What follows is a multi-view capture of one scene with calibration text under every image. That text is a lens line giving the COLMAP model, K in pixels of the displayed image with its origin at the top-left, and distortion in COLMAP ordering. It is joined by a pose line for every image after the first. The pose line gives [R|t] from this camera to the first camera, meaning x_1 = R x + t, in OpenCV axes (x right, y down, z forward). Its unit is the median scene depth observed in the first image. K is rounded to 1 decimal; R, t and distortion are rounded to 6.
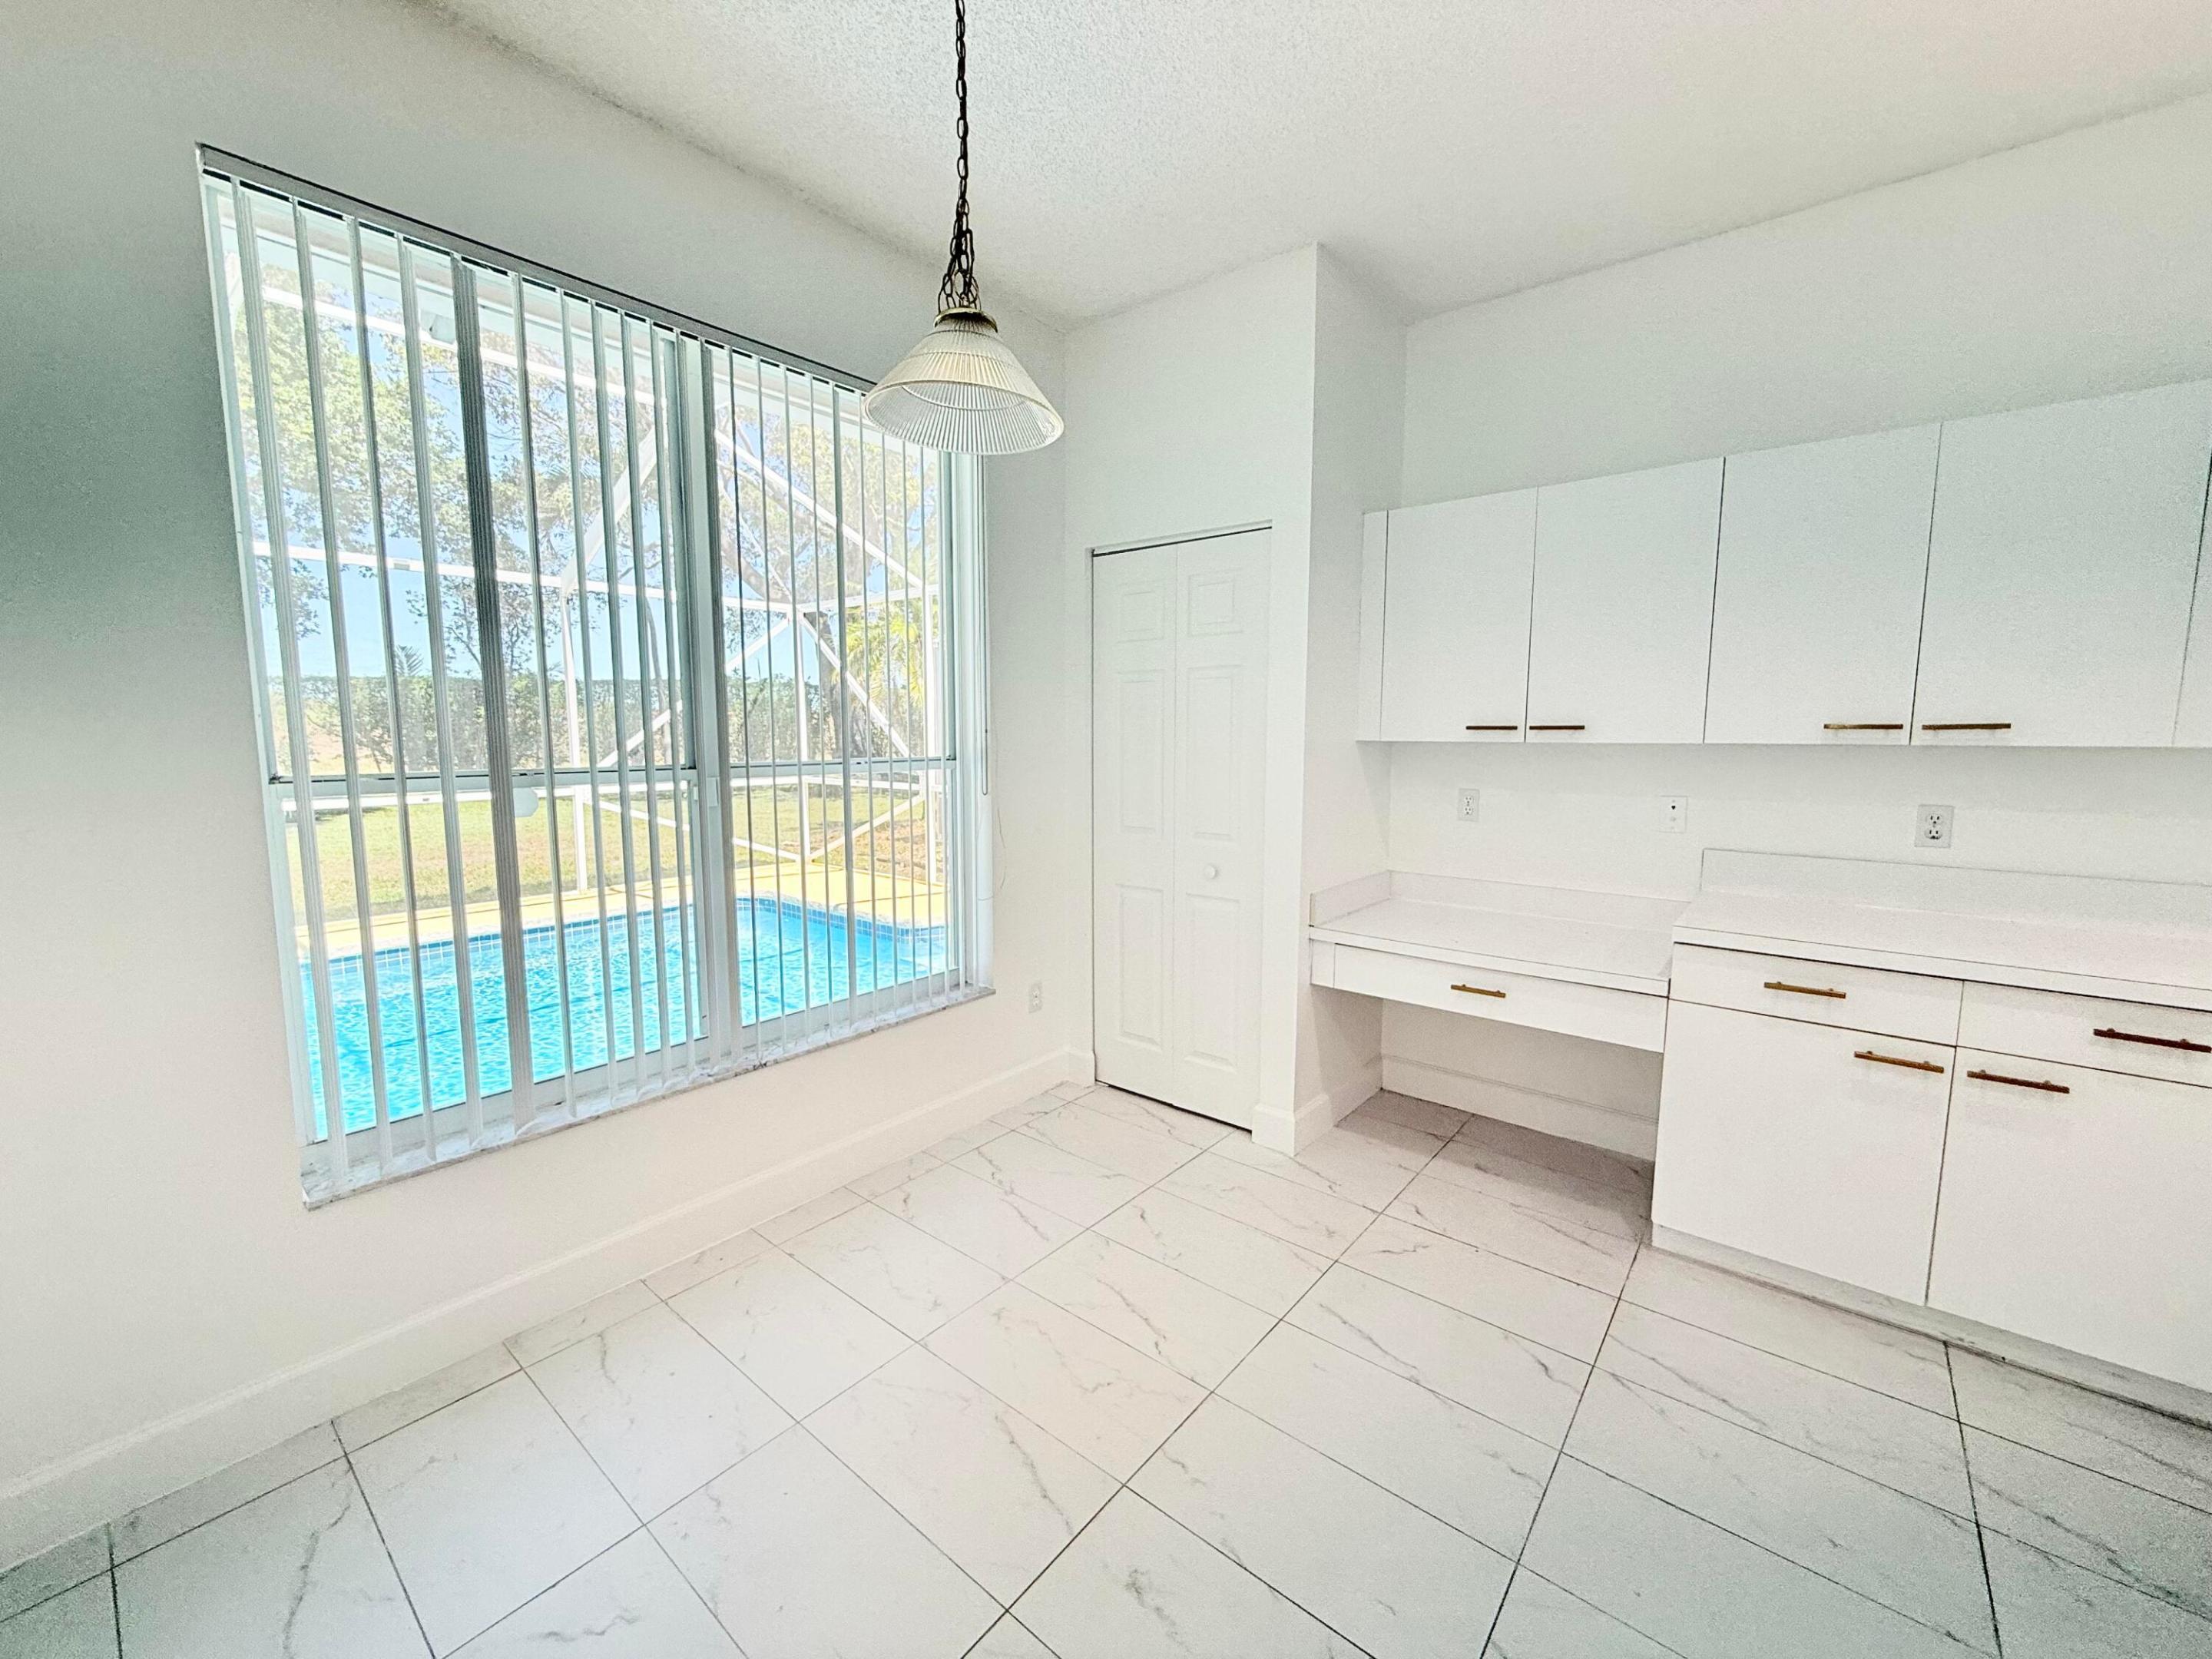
lens RADIAL K [[925.6, 0, 1096.7], [0, 925.6, 832.2], [0, 0, 1]] dist [0.001234, 0.000110]
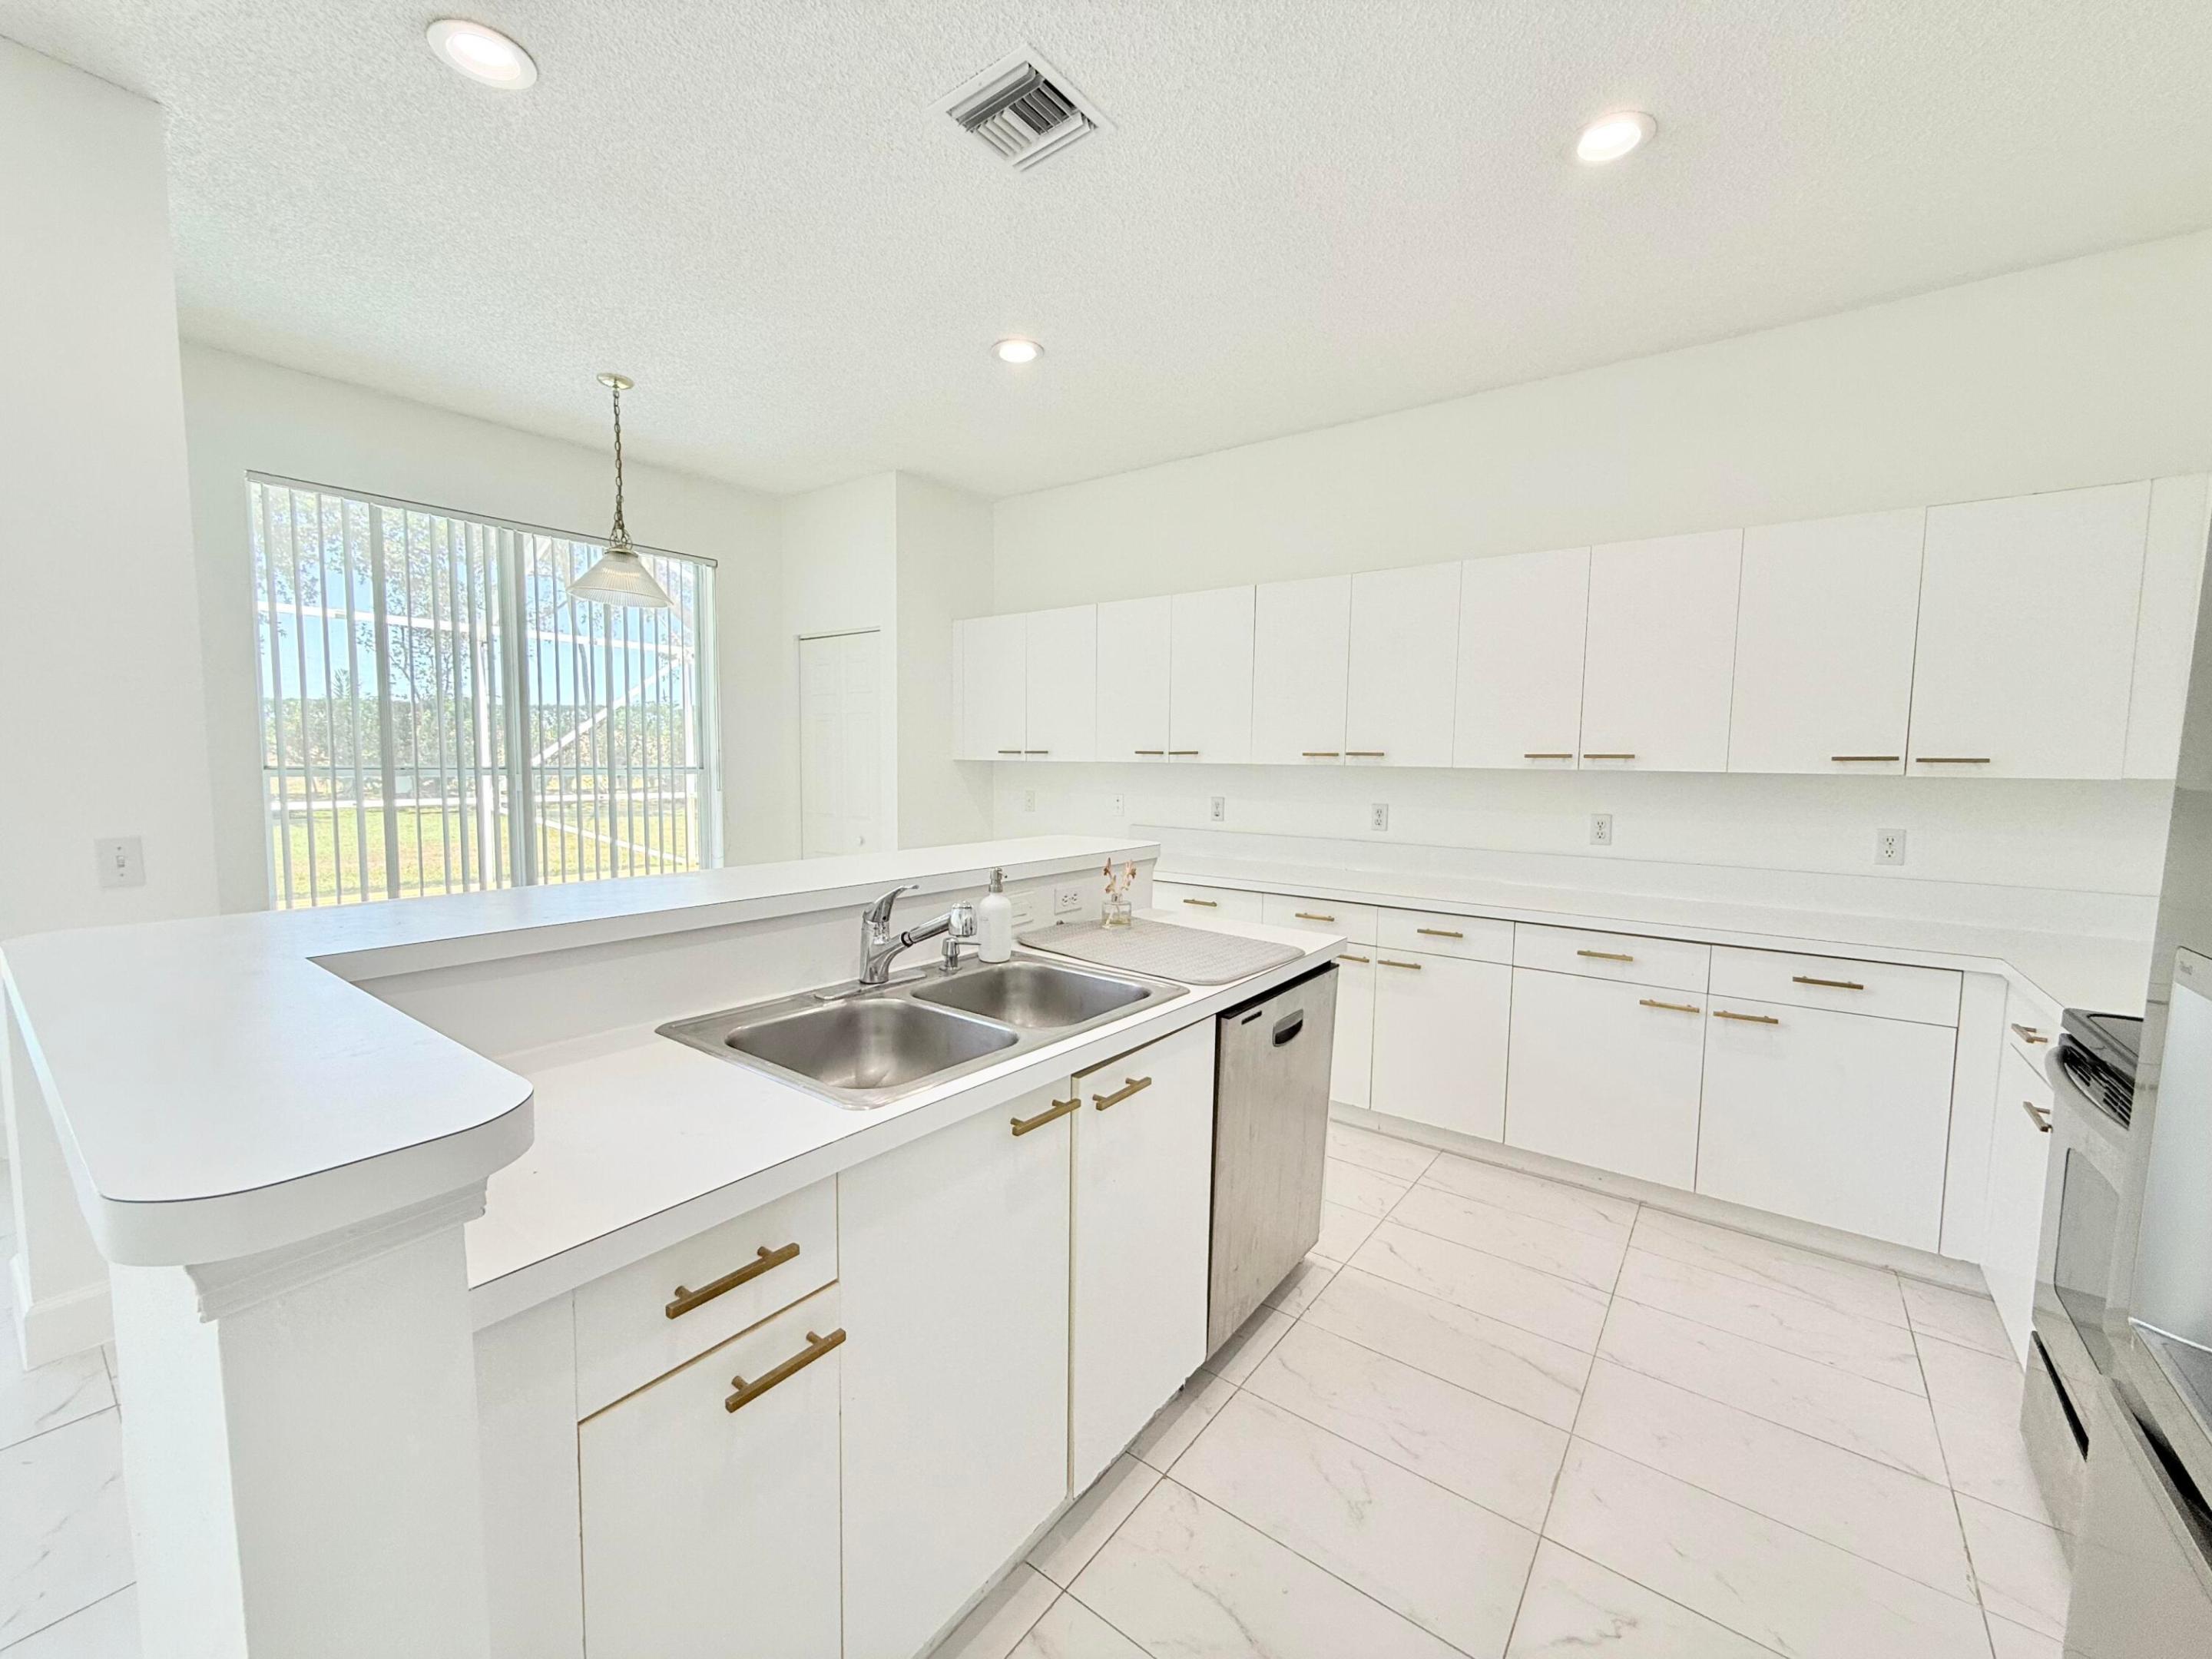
lens RADIAL K [[903.4, 0, 1097.7], [0, 903.4, 829.9], [0, 0, 1]] dist [-0.009670, -0.000459]
pose [[0.999402, 0.007468, 0.033772, 0.511744], [-0.006572, 0.999626, -0.026563, 0.067125], [-0.033957, 0.026325, 0.999077, -0.599318]]
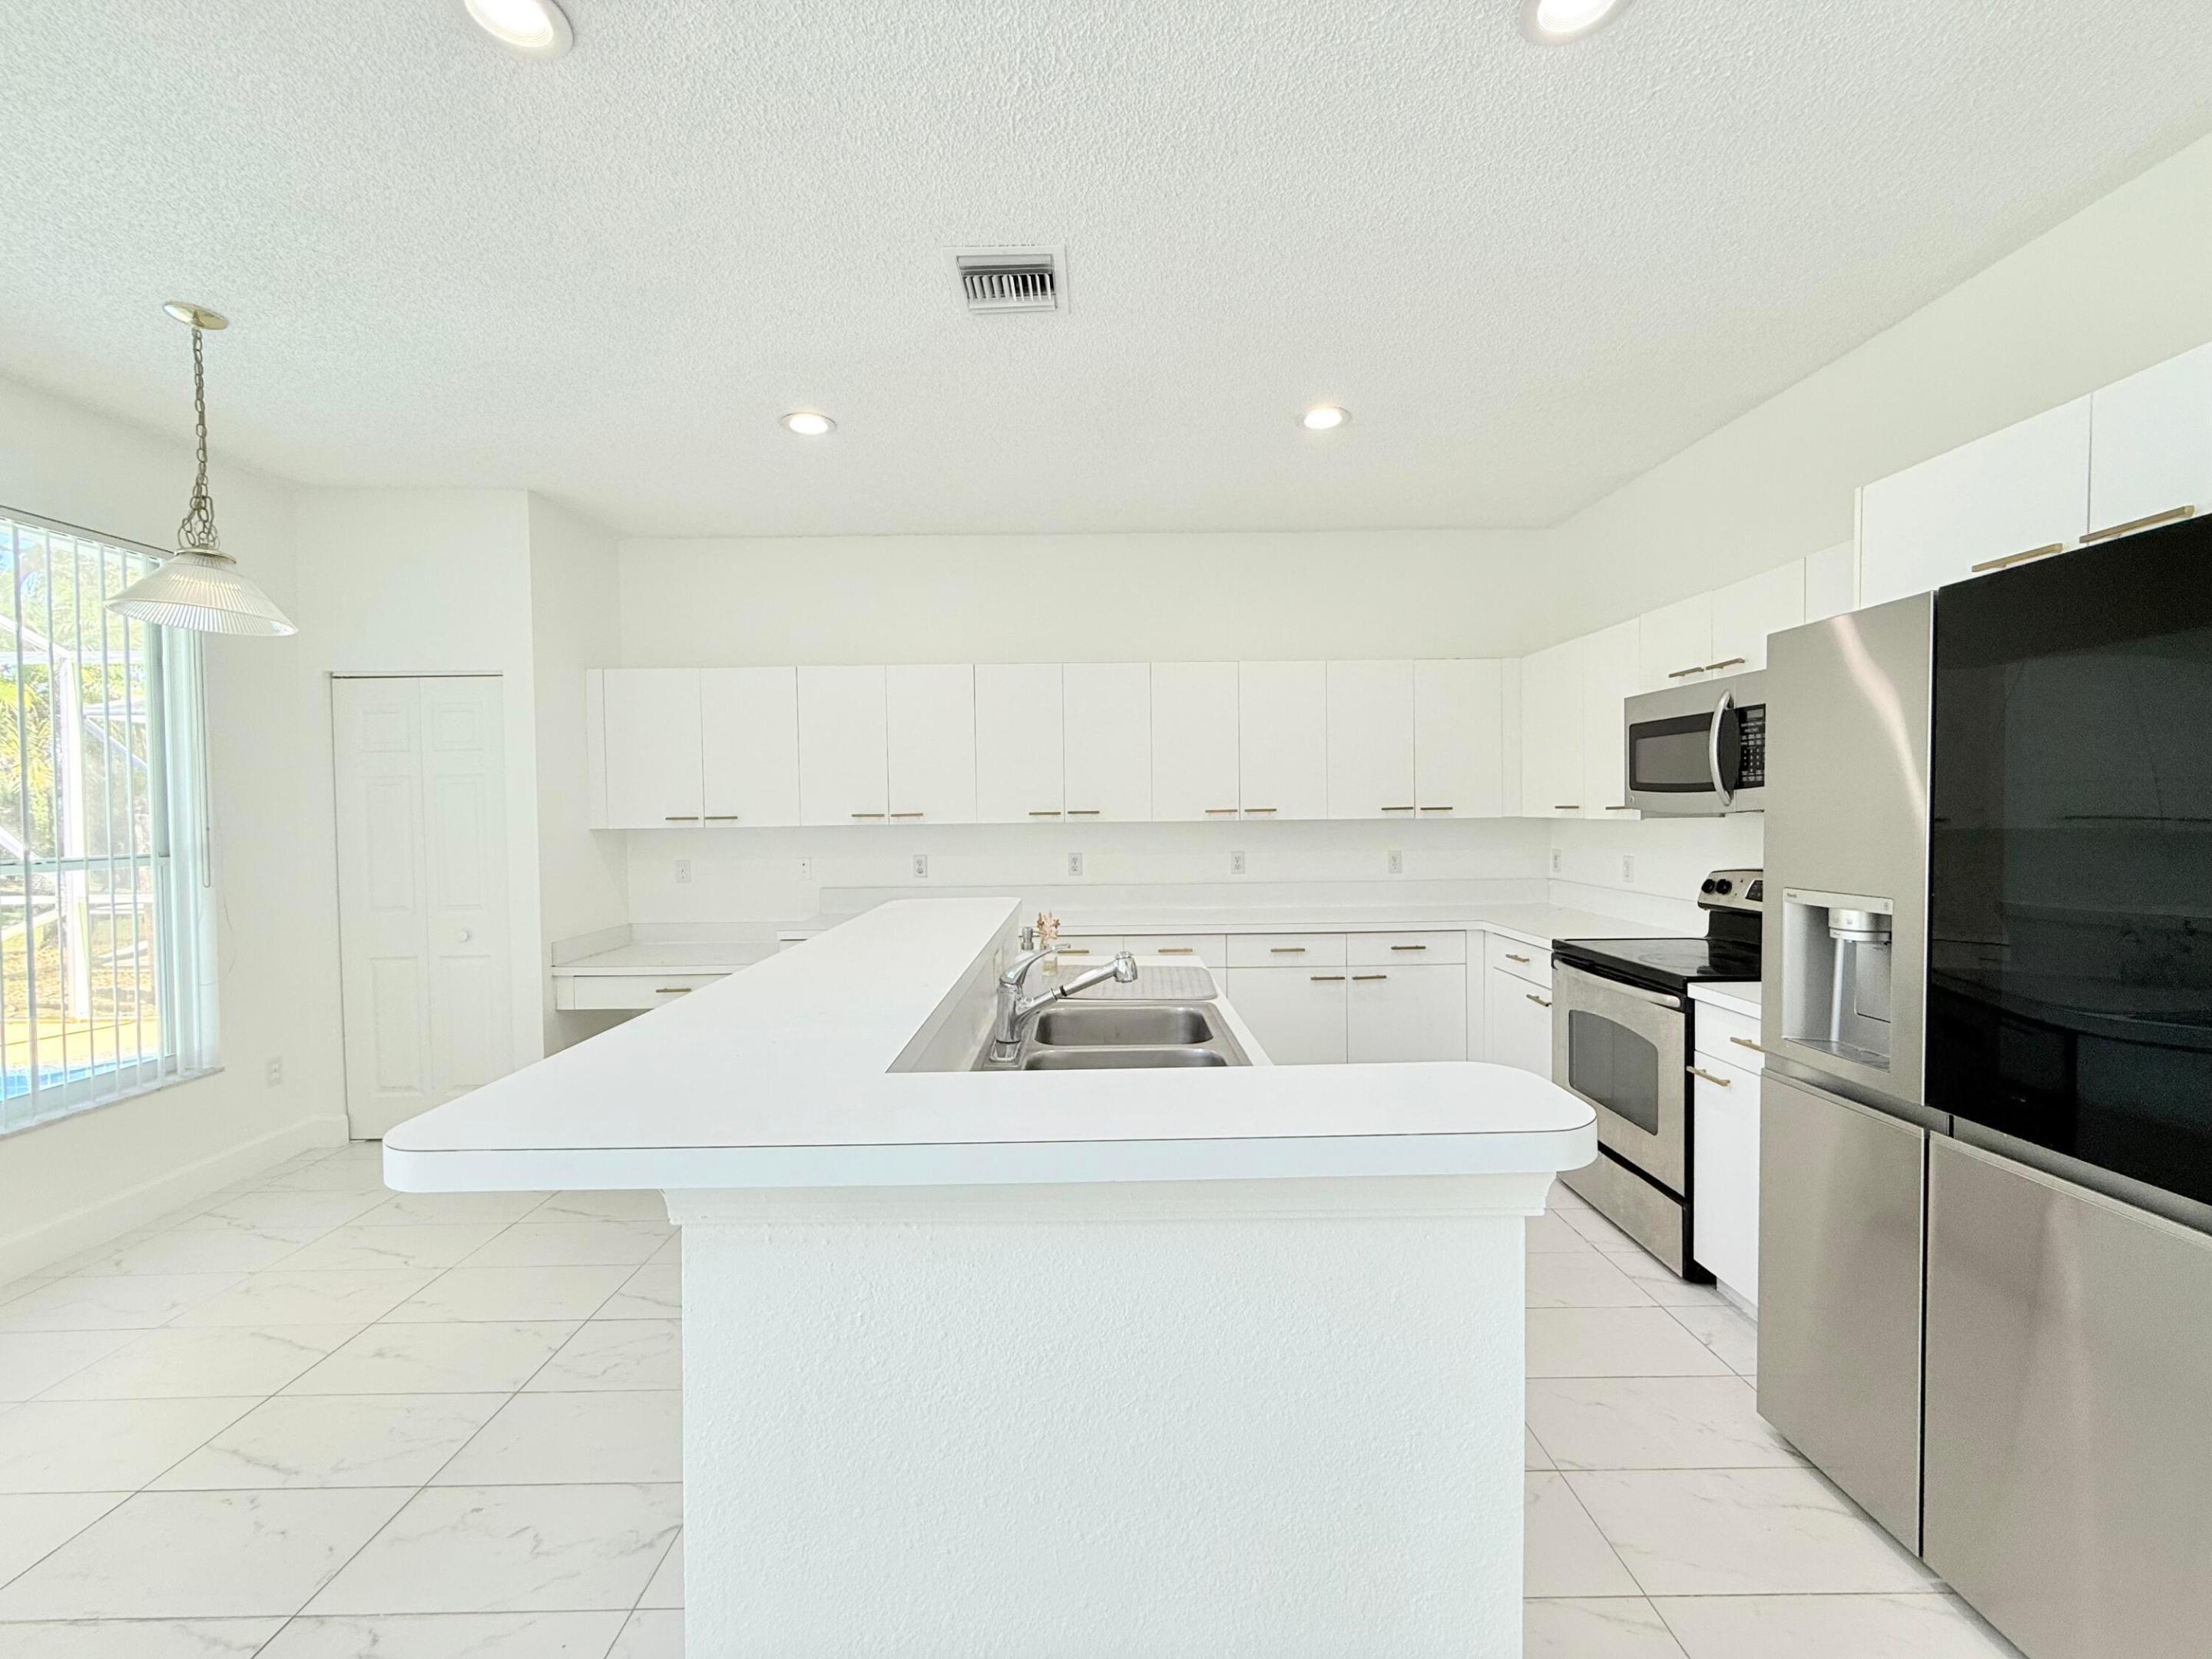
lens RADIAL K [[899.8, 0, 1104.2], [0, 899.8, 824.9], [0, 0, 1]] dist [0.004577, 0.000539]
pose [[0.768429, -0.024722, 0.639457, 0.013366], [0.082413, 0.994756, -0.060577, 0.043093], [-0.634606, 0.099248, 0.766436, -0.550385]]
